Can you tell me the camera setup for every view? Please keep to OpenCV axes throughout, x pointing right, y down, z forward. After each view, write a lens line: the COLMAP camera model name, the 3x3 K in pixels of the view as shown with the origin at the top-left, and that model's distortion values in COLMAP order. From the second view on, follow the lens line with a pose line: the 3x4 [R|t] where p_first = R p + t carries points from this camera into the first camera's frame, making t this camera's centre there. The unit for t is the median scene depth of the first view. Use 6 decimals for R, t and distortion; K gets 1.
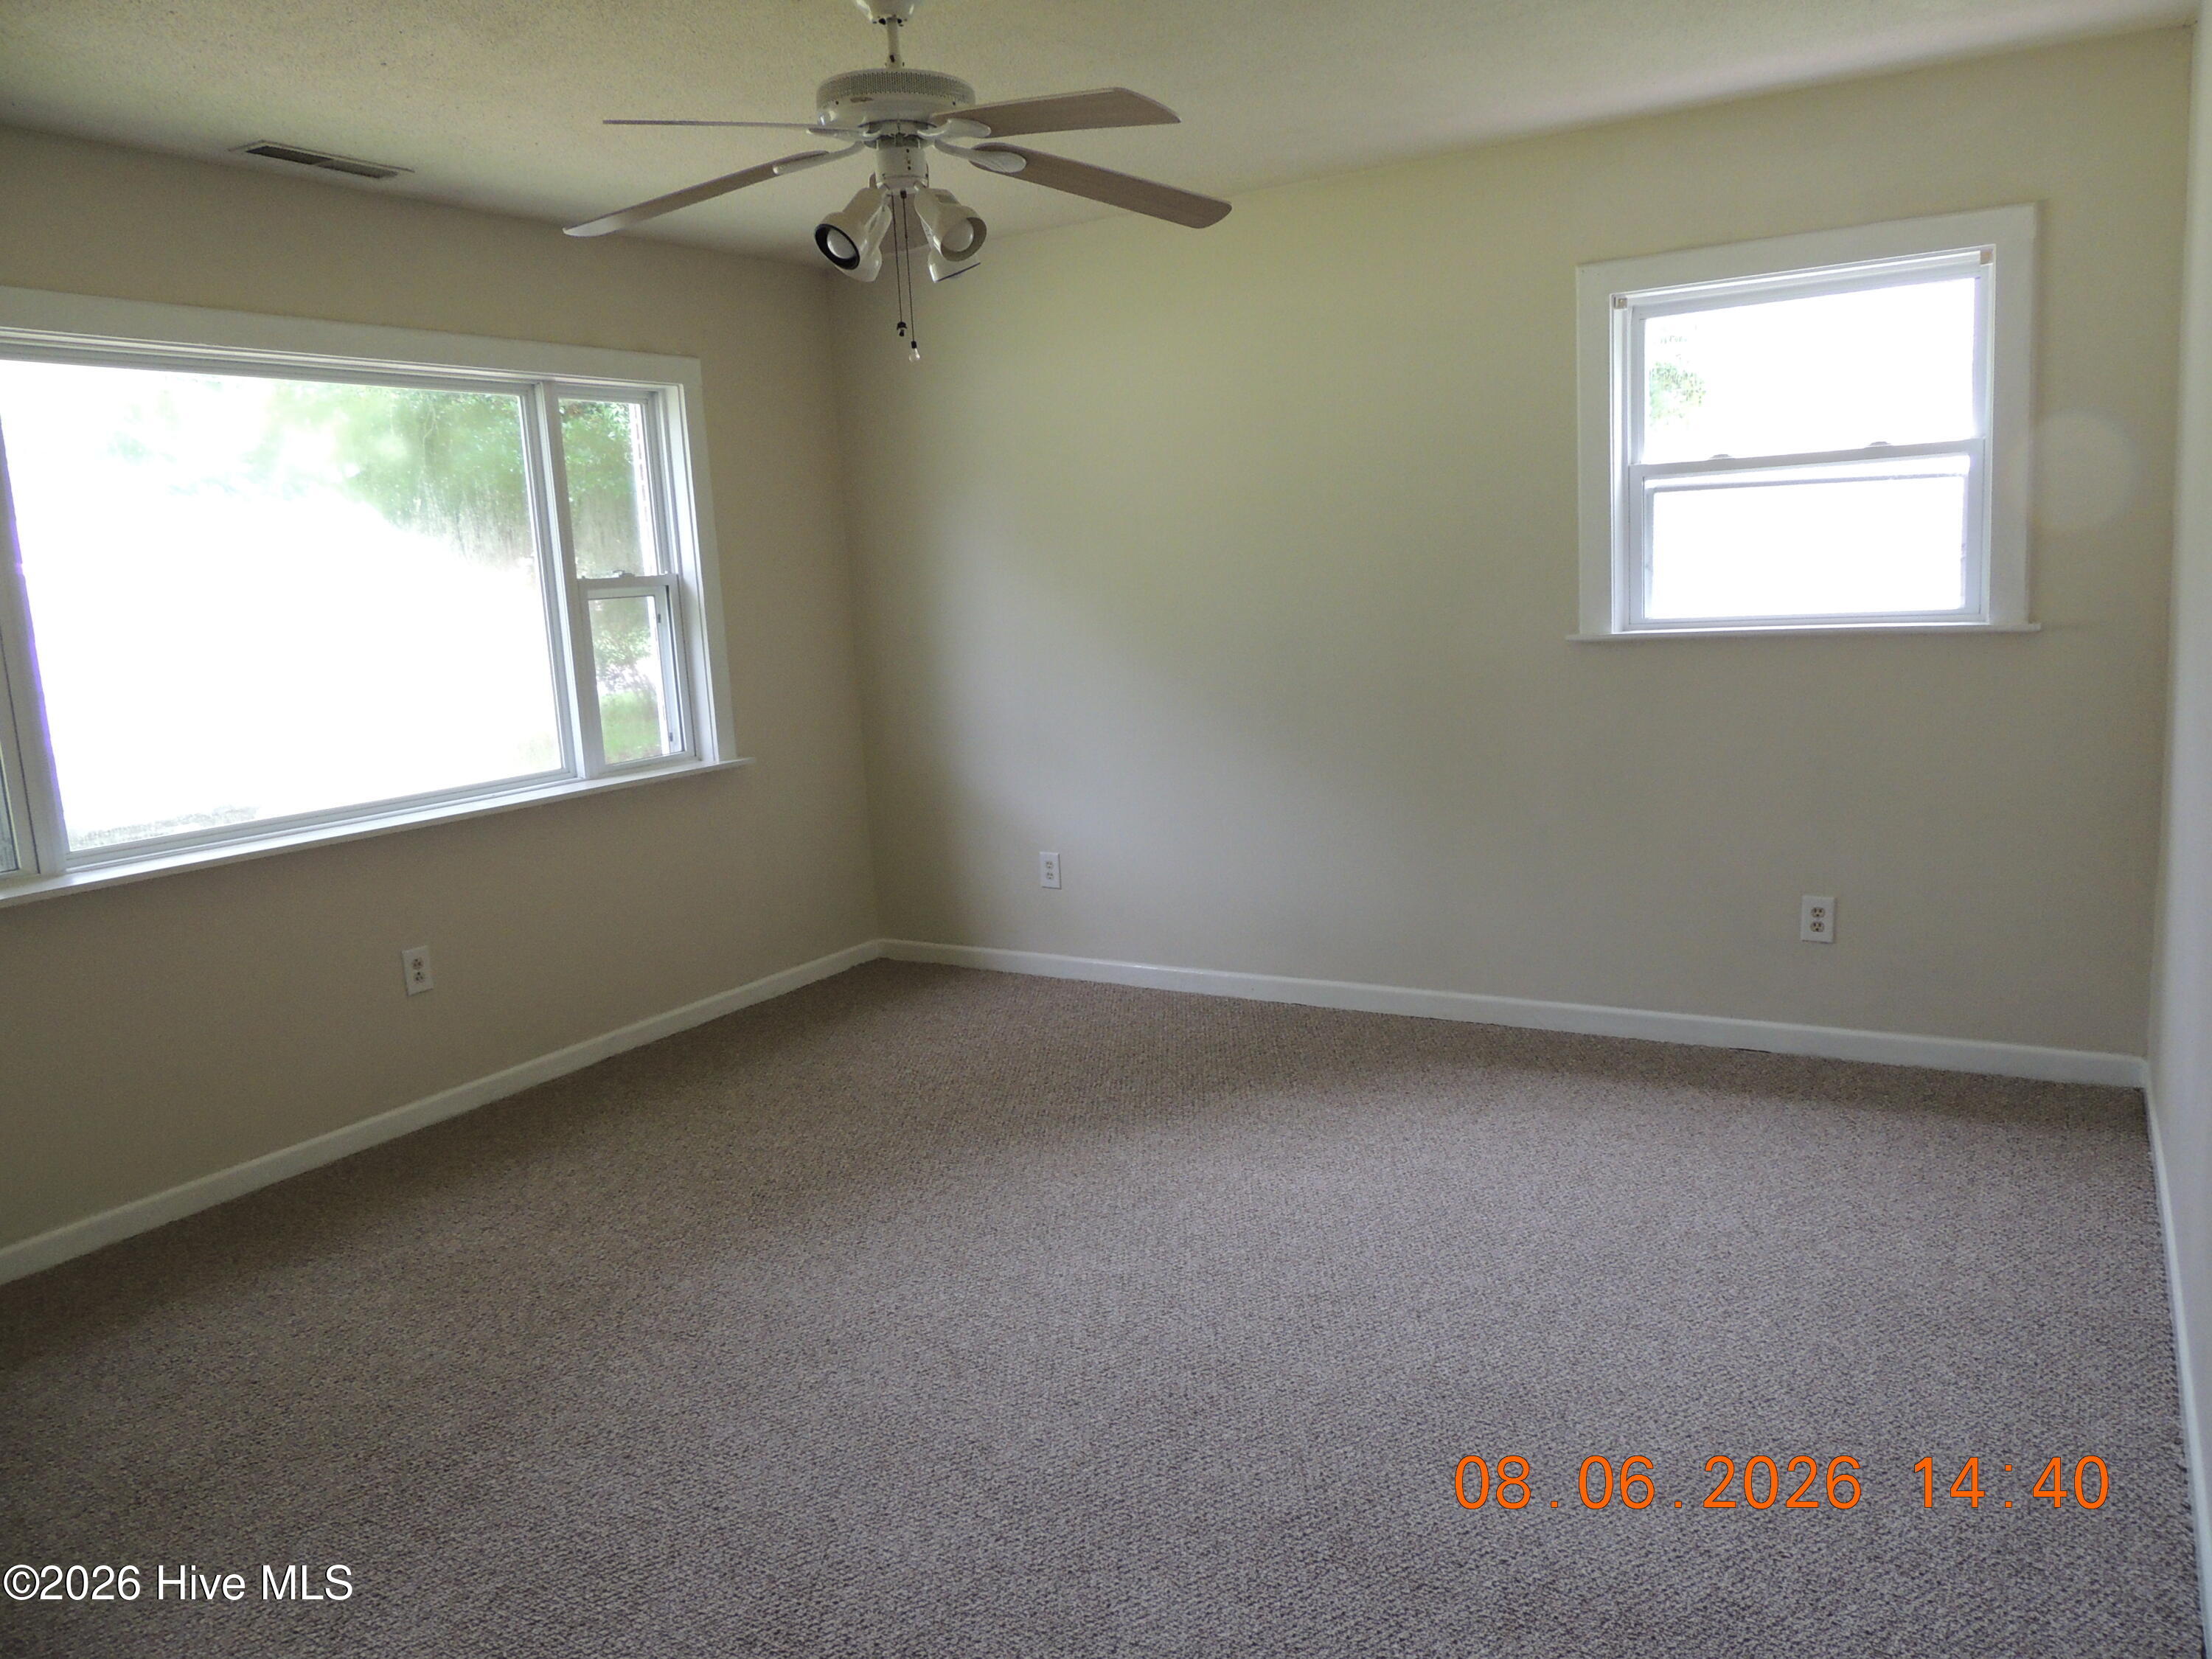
lens RADIAL K [[1554.1, 0, 1106.0], [0, 1554.1, 829.5], [0, 0, 1]] dist [-0.062552, 0.004130]
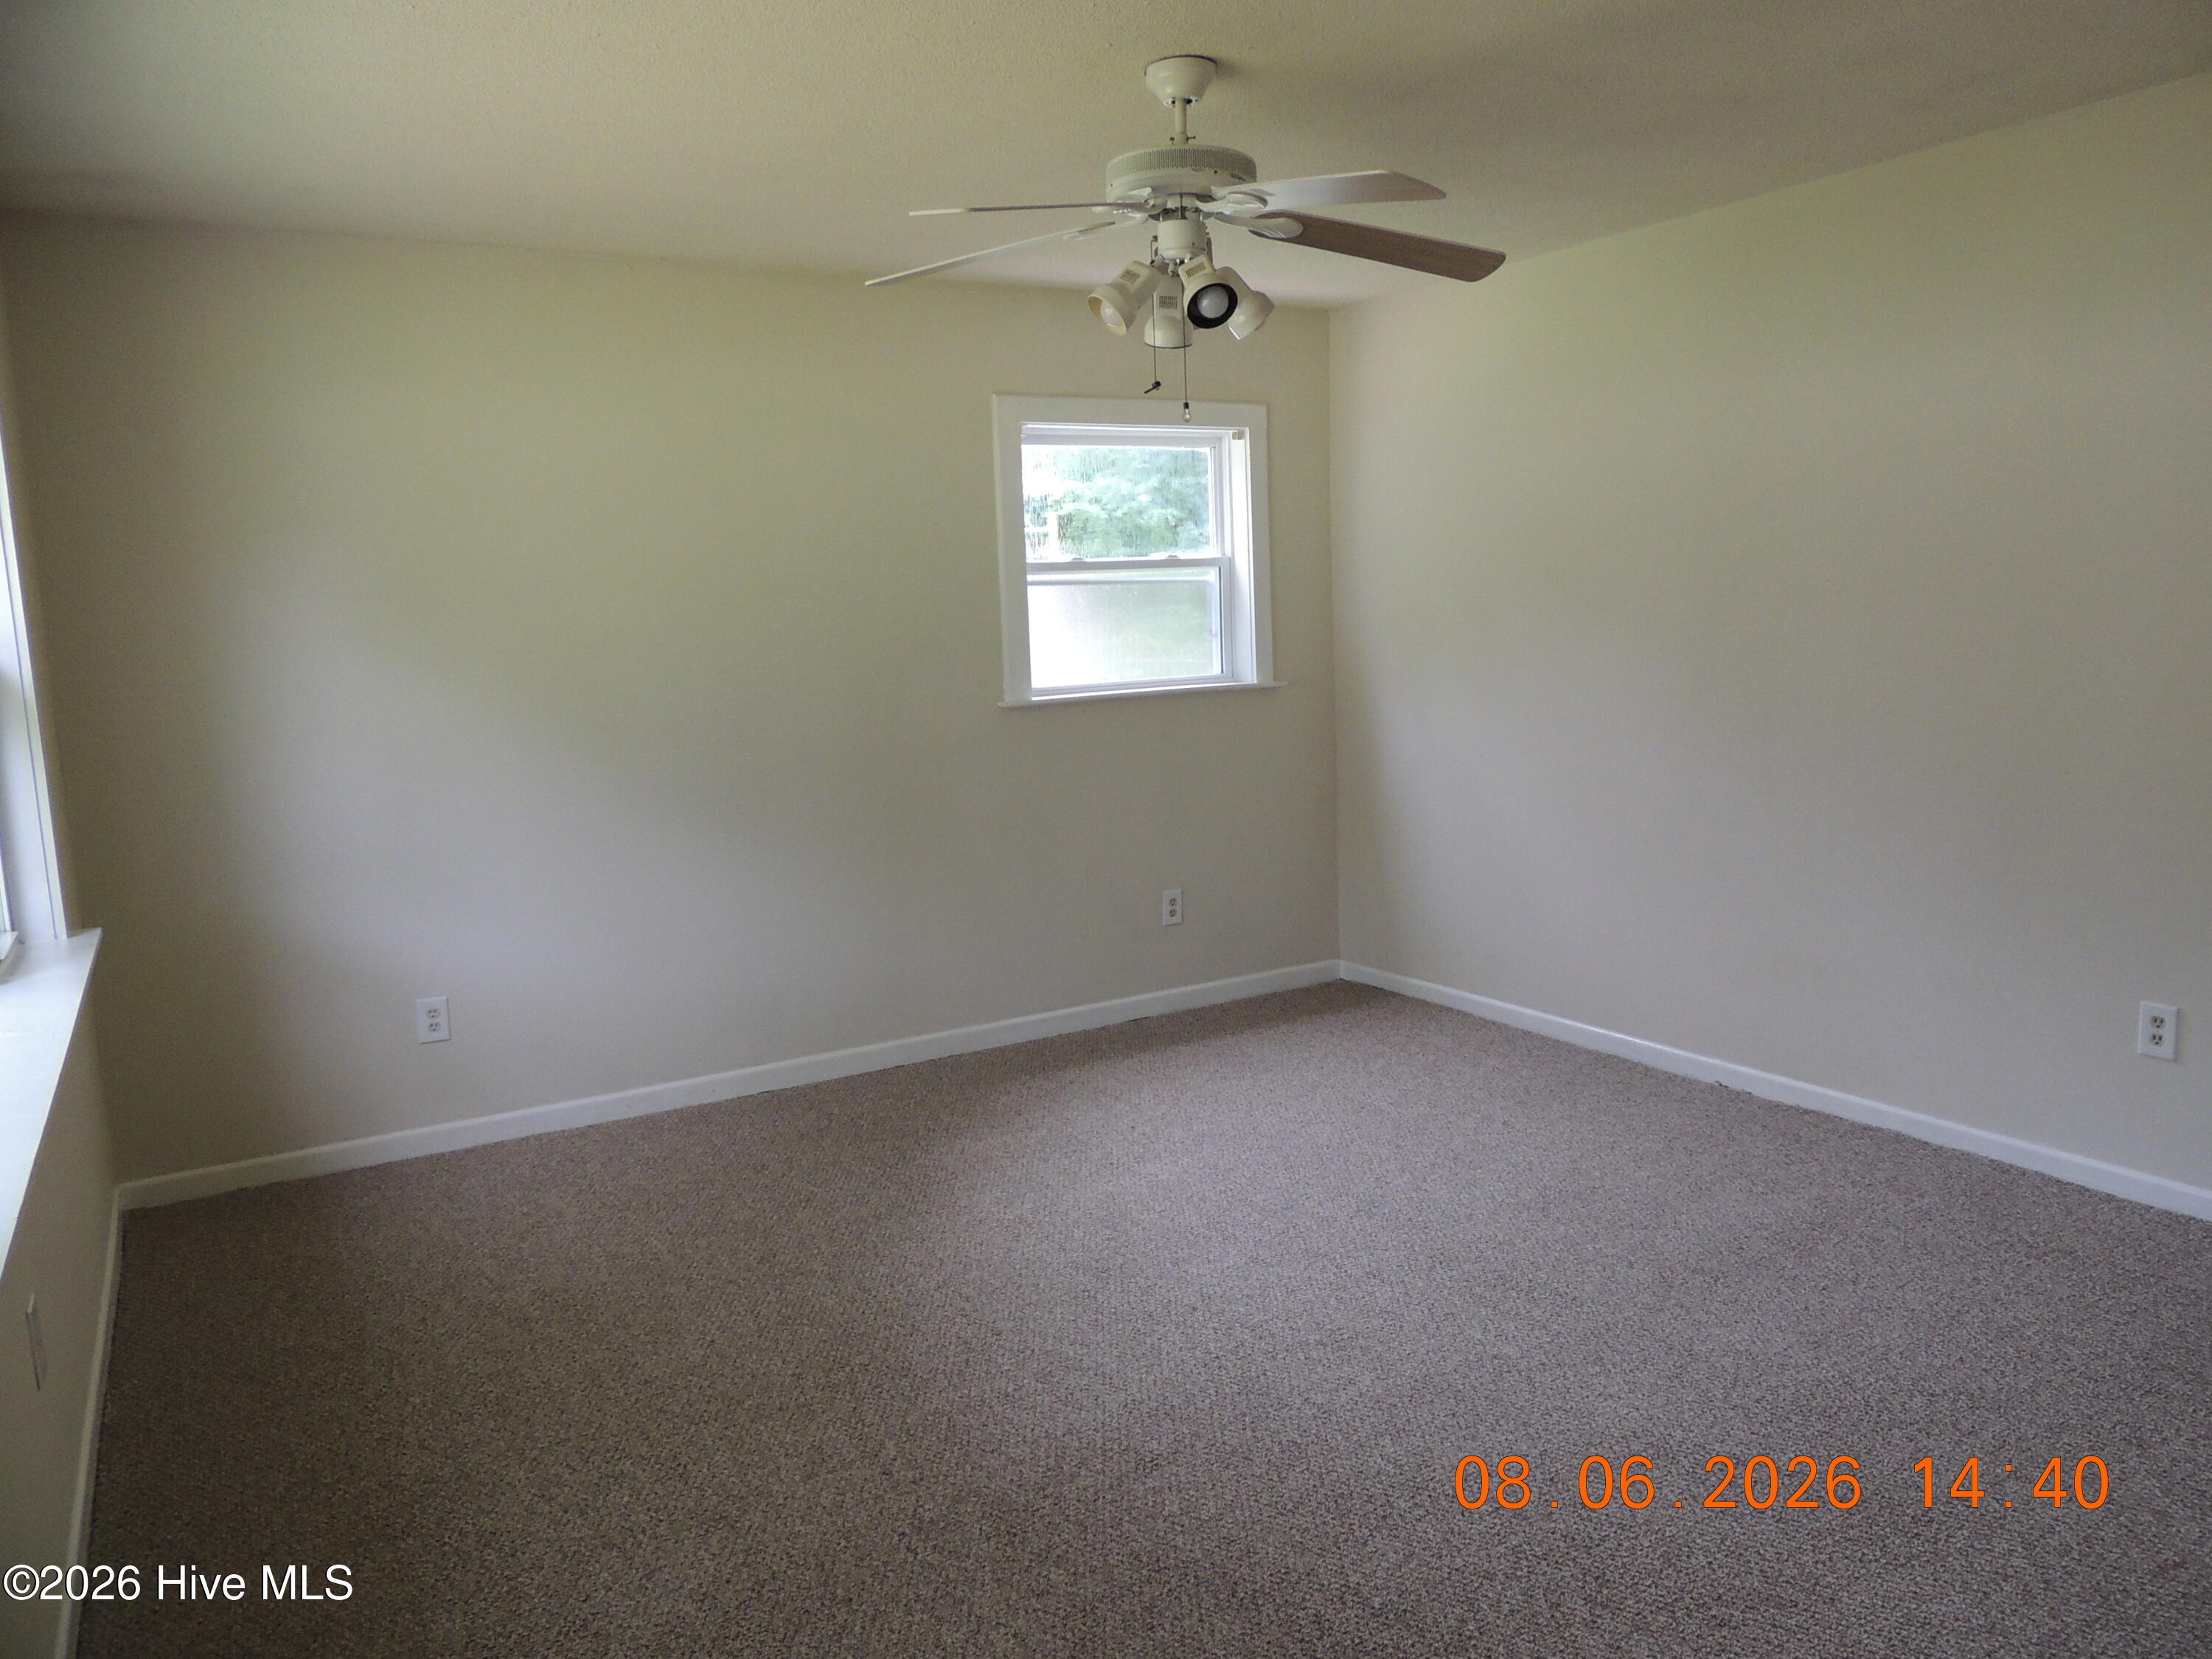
lens RADIAL K [[1554.1, 0, 1106.0], [0, 1554.1, 829.5], [0, 0, 1]] dist [-0.062552, 0.004130]
pose [[0.465752, -0.086010, 0.880726, -0.738054], [0.158732, 0.987243, 0.012471, -0.033926], [-0.870563, 0.133991, 0.473463, 0.395805]]
